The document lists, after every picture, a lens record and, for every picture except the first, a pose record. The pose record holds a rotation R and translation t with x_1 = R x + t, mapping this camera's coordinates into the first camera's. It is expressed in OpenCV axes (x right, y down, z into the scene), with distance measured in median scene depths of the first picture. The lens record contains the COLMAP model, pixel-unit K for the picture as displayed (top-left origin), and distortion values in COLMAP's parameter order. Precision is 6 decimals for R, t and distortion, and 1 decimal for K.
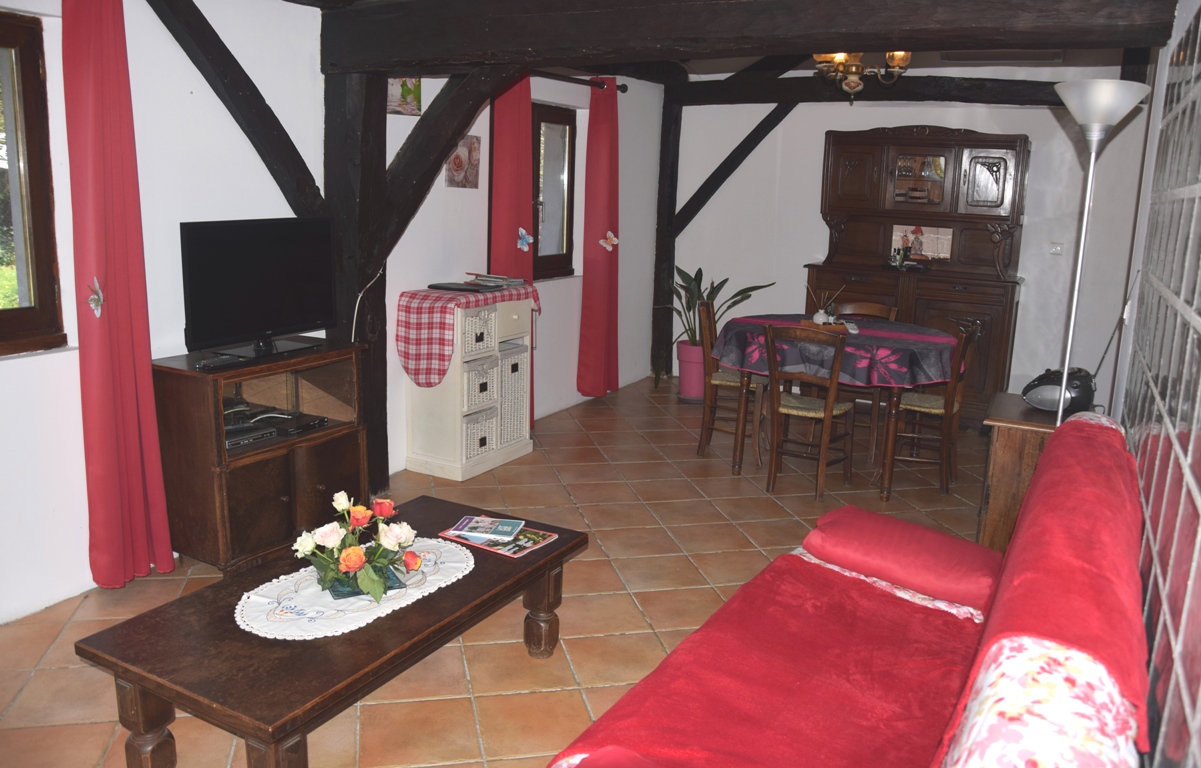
lens RADIAL K [[940.2, 0, 604.0], [0, 940.2, 381.5], [0, 0, 1]] dist [-0.121423, -0.002851]
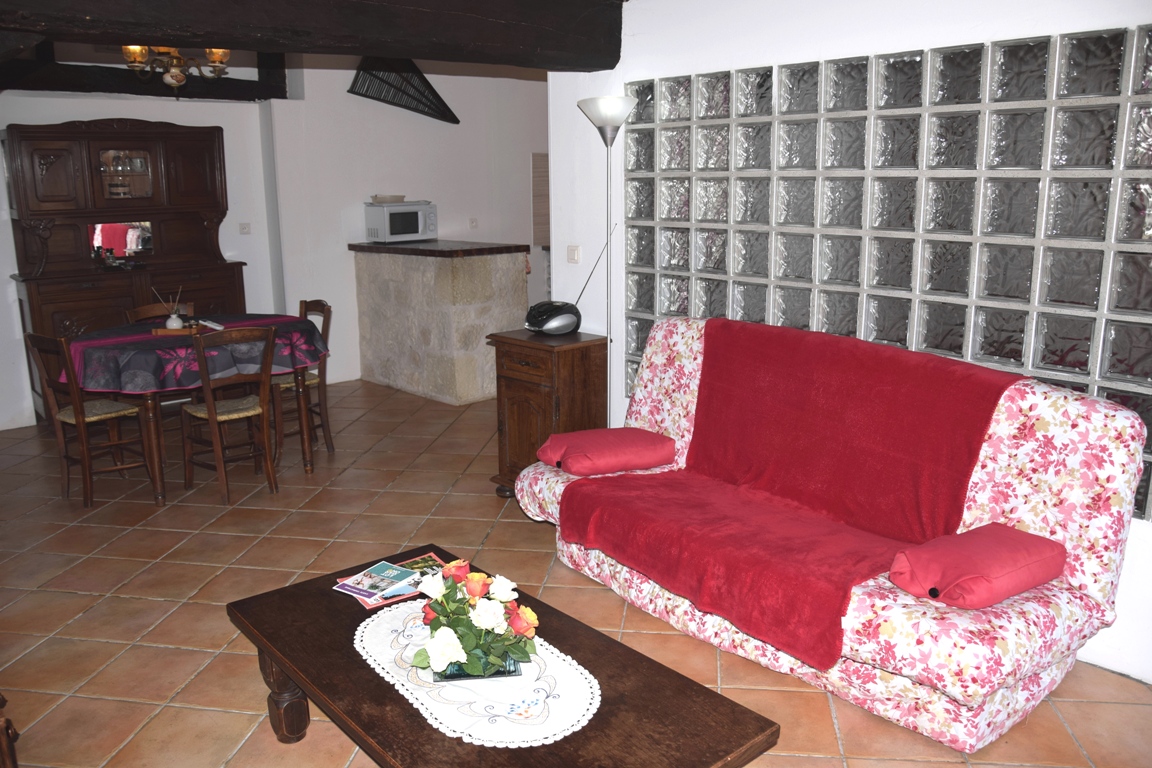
lens RADIAL K [[907.0, 0, 574.0], [0, 907.0, 396.4], [0, 0, 1]] dist [-0.144366, 0.097897]
pose [[0.355317, -0.251498, 0.900277, -0.502448], [0.213280, 0.959532, 0.183874, -0.082611], [-0.910088, 0.126678, 0.394578, 0.306421]]
